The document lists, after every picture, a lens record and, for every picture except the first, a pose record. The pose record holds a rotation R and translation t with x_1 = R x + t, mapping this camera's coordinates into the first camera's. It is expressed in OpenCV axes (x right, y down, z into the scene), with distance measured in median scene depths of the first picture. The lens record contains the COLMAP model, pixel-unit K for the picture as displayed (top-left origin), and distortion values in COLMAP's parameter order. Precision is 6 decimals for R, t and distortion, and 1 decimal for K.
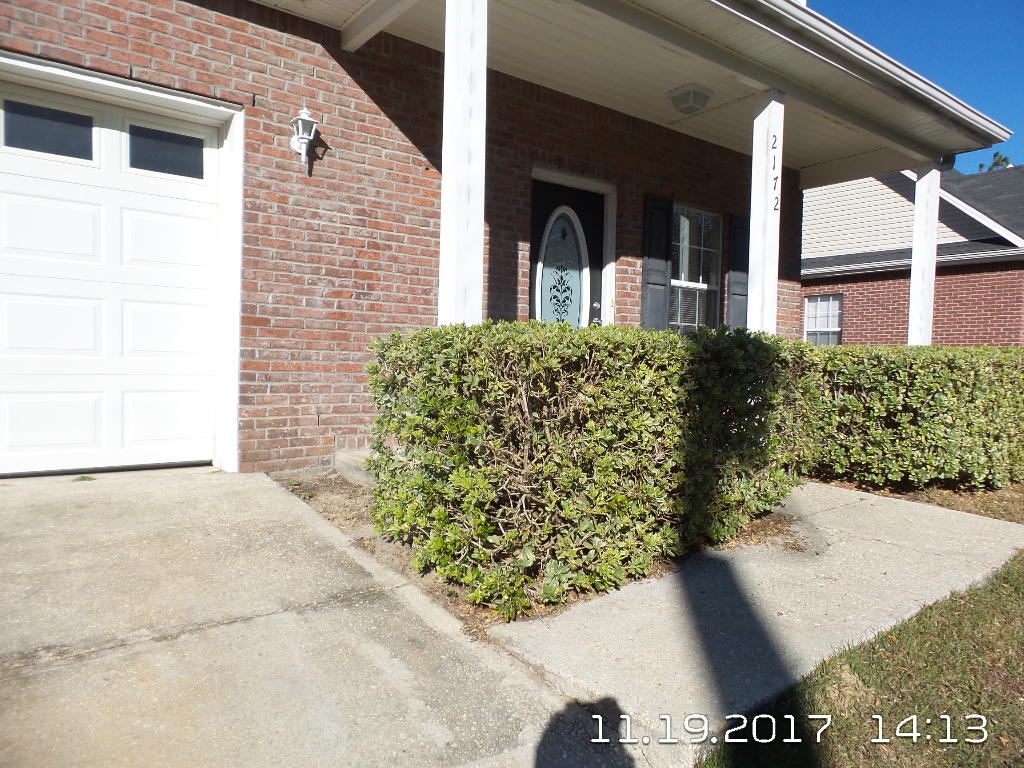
lens RADIAL K [[715.9, 0, 512.0], [0, 715.9, 384.0], [0, 0, 1]] dist [0.023585, -0.003867]
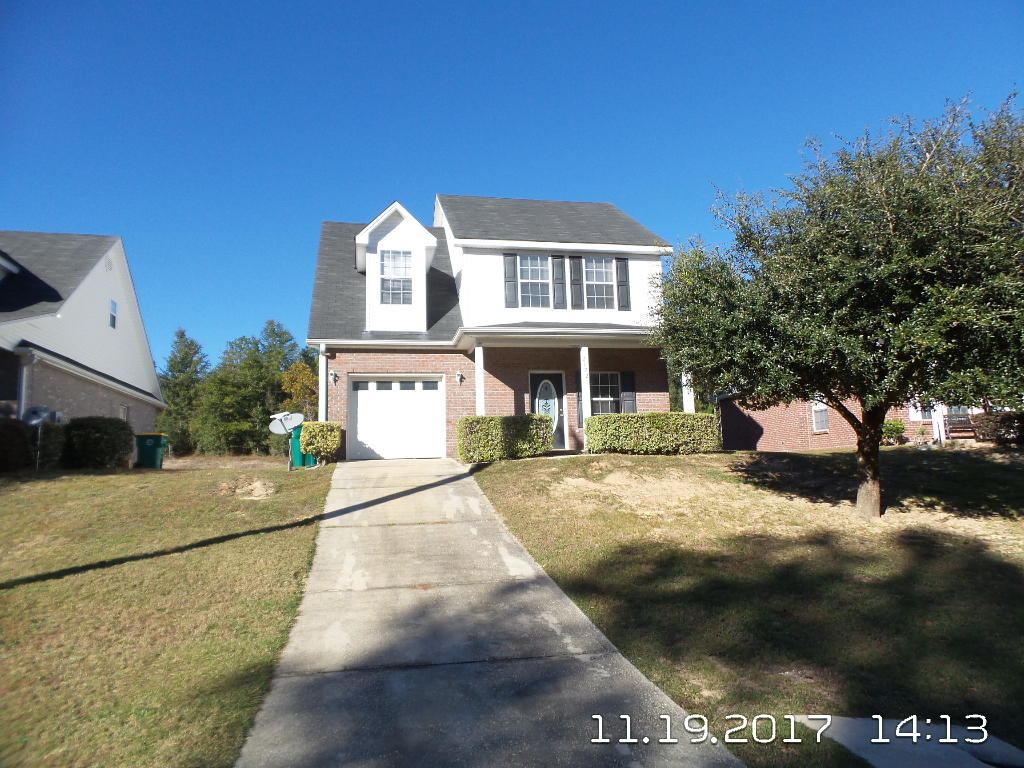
lens RADIAL K [[715.9, 0, 512.0], [0, 715.9, 384.0], [0, 0, 1]] dist [0.023585, -0.003867]
pose [[0.891153, -0.106352, -0.441061, 1.567422], [0.033783, 0.984994, -0.169250, 0.353026], [0.452443, 0.135927, 0.881373, -2.172795]]
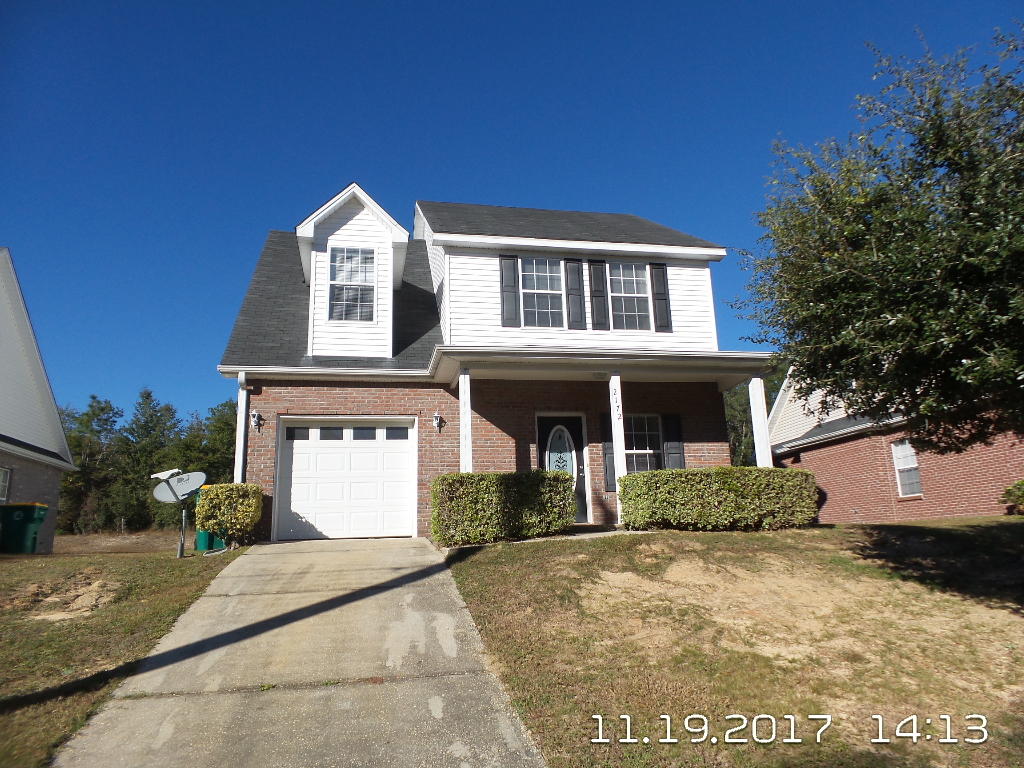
lens RADIAL K [[703.8, 0, 512.0], [0, 703.8, 384.0], [0, 0, 1]] dist [-0.006067, -0.000554]
pose [[0.892217, -0.154489, -0.424360, 1.069451], [0.039380, 0.962704, -0.267677, 0.256549], [0.449886, 0.222115, 0.865024, -1.208228]]
